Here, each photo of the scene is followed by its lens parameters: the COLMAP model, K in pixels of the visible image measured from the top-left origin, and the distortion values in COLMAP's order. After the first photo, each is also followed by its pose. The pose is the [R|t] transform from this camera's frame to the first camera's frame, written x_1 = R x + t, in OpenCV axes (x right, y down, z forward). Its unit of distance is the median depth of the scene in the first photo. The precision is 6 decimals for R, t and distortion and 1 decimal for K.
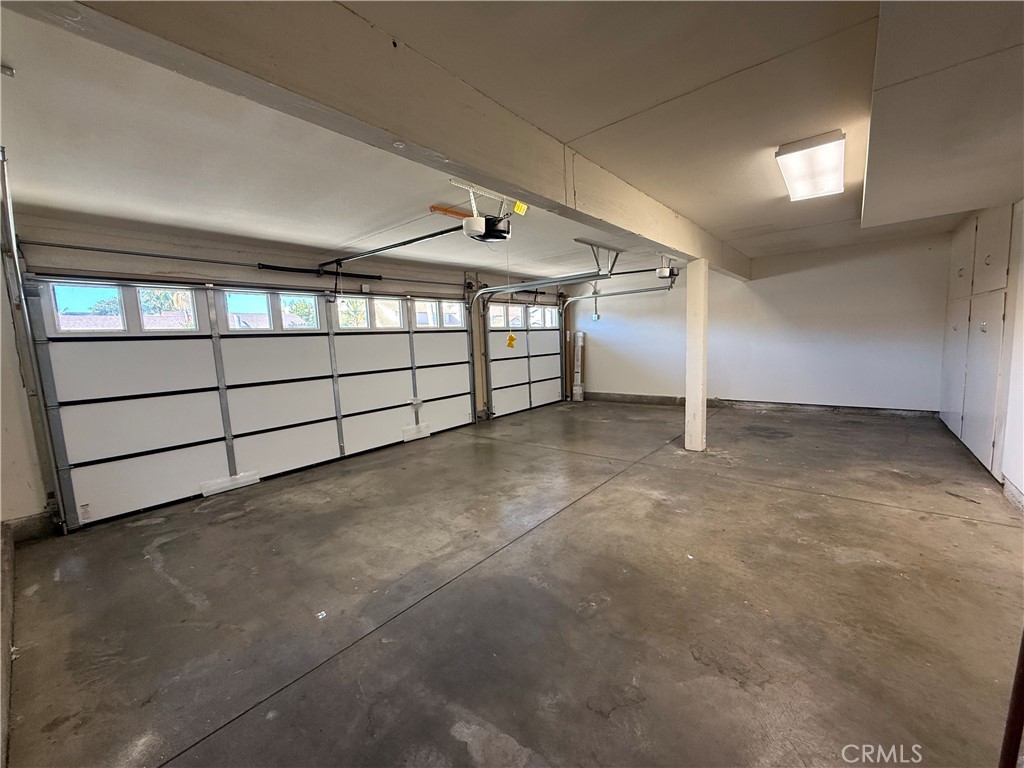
lens RADIAL K [[409.2, 0, 508.2], [0, 409.2, 384.2], [0, 0, 1]] dist [0.000847, 0.000397]
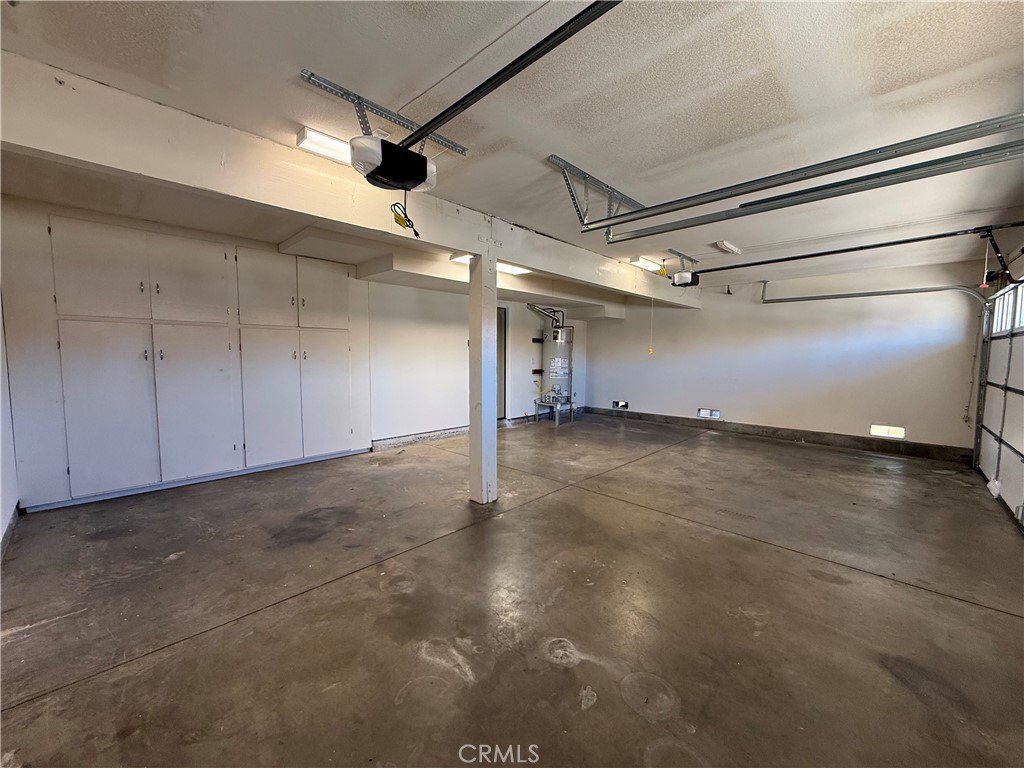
lens RADIAL K [[409.2, 0, 508.2], [0, 409.2, 384.2], [0, 0, 1]] dist [0.000847, 0.000397]
pose [[-0.997473, 0.033151, 0.062831, 0.451252], [0.043950, 0.982836, 0.179170, -0.245558], [-0.055813, 0.181479, -0.981810, 2.183746]]
